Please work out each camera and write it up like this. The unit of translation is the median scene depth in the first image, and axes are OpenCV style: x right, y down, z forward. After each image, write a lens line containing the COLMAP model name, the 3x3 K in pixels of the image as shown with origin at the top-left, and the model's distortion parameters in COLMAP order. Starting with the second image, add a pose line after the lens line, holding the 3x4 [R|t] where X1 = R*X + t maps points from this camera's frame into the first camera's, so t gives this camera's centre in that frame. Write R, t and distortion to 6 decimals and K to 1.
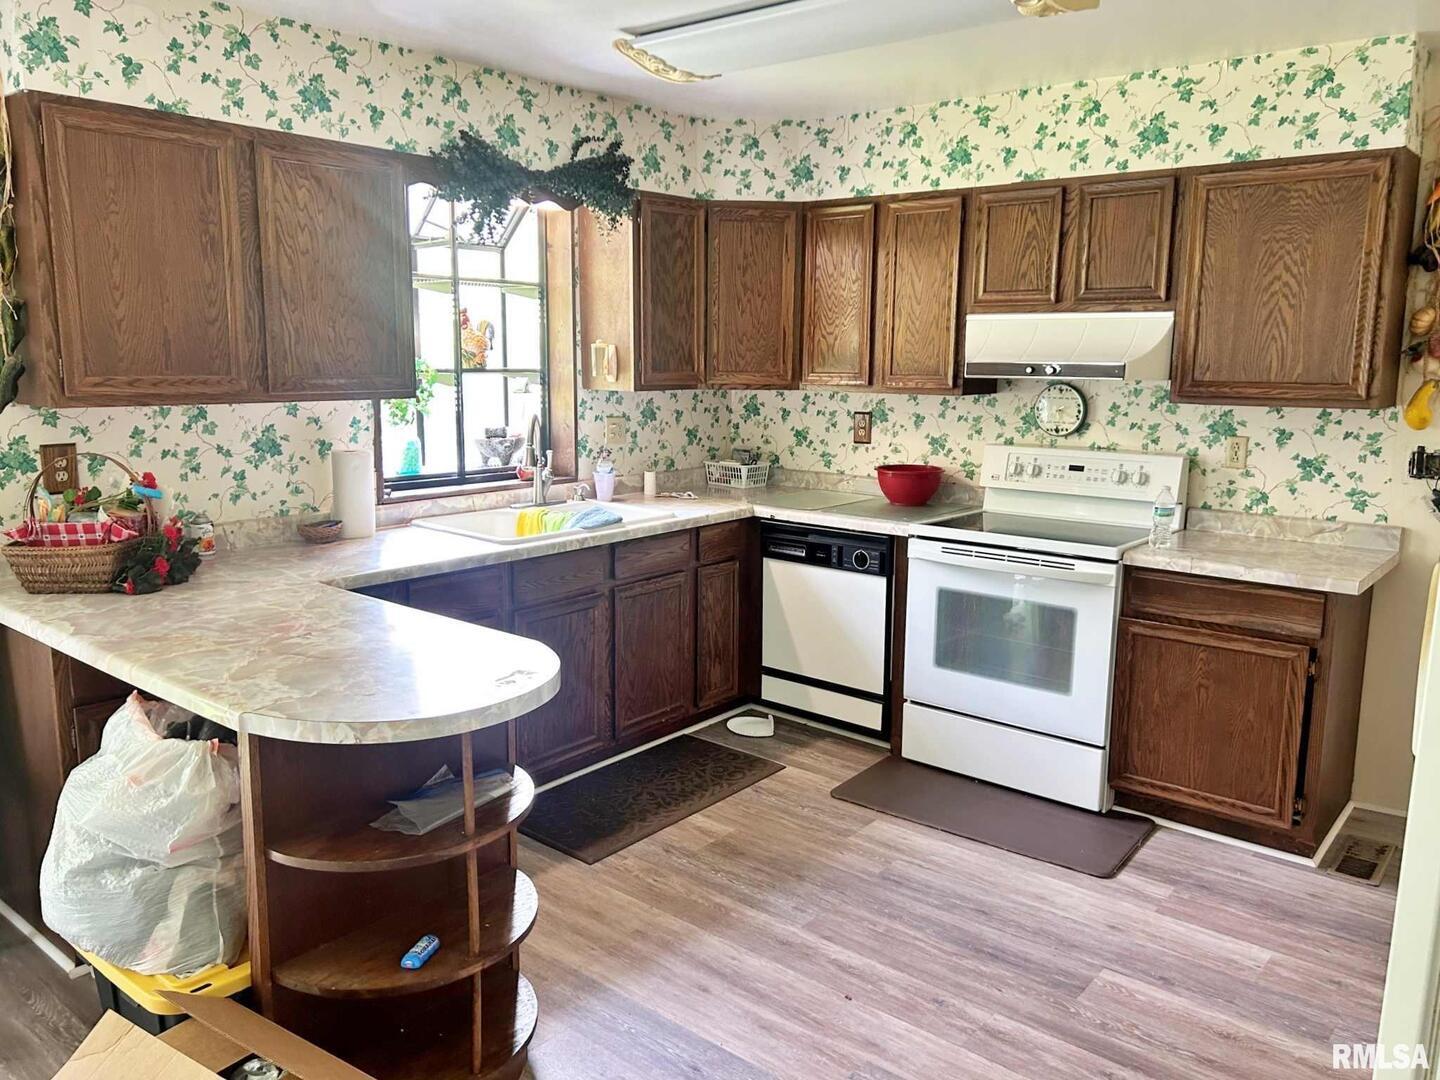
lens RADIAL K [[1081.7, 0, 719.6], [0, 1081.7, 571.2], [0, 0, 1]] dist [0.003255, 0.003742]
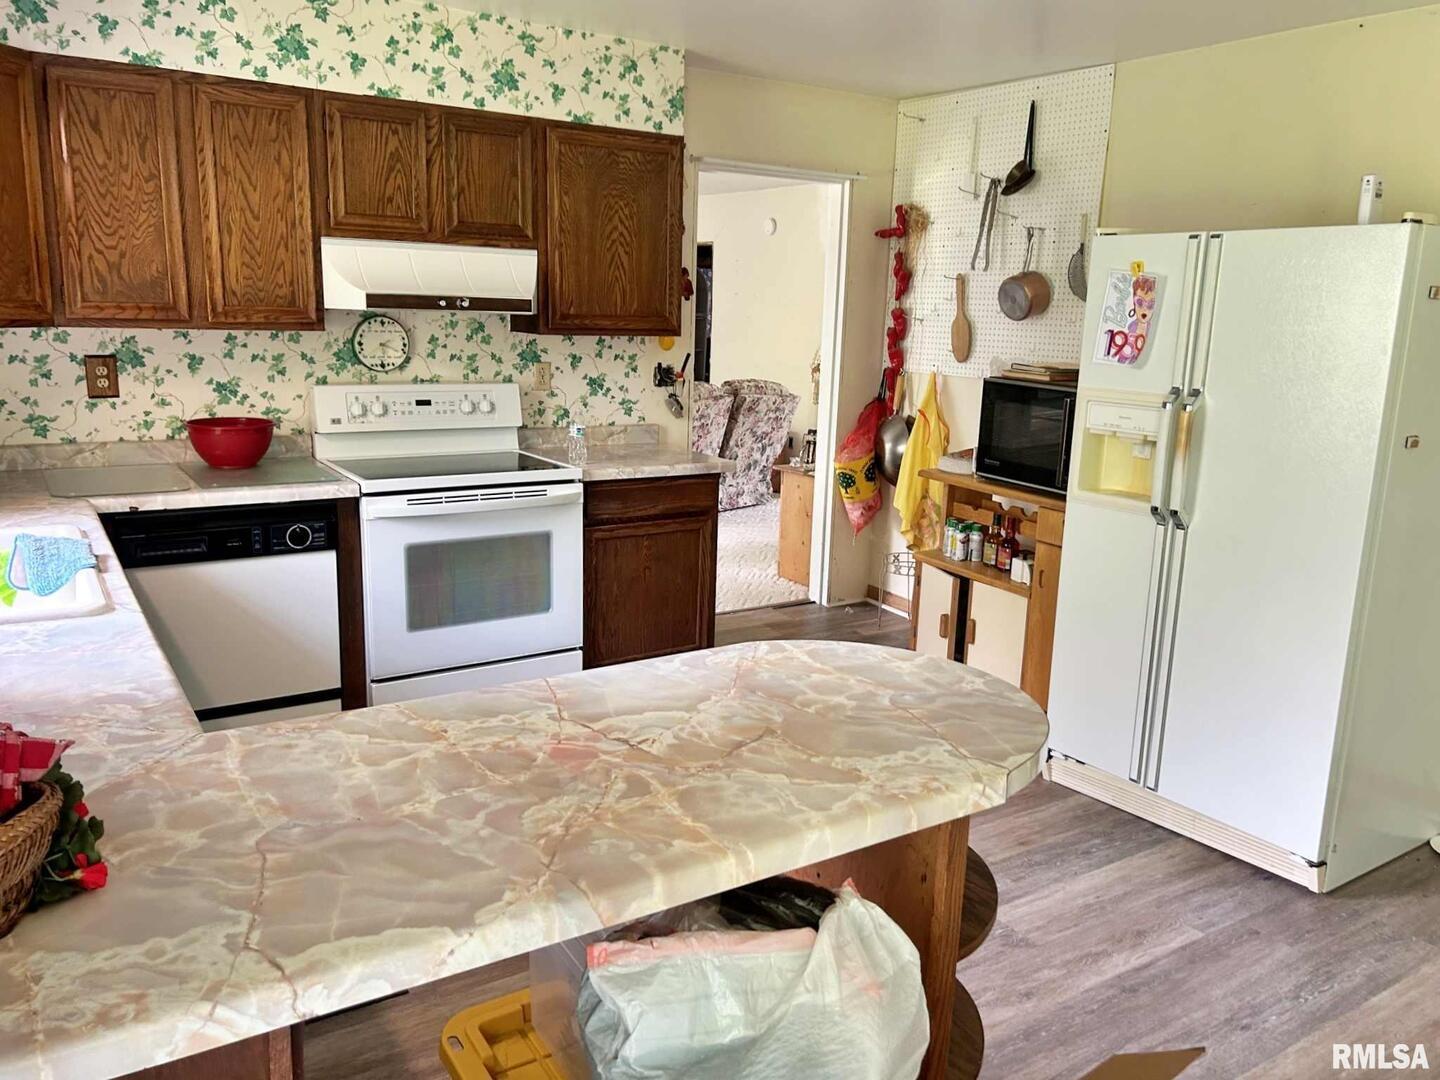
lens RADIAL K [[1117.0, 0, 722.0], [0, 1117.0, 548.5], [0, 0, 1]] dist [0.053115, -0.058716]
pose [[0.299610, -0.206690, 0.931404, -0.597109], [0.160763, 0.973229, 0.164258, -0.094749], [-0.940420, 0.100522, 0.324817, 0.447488]]
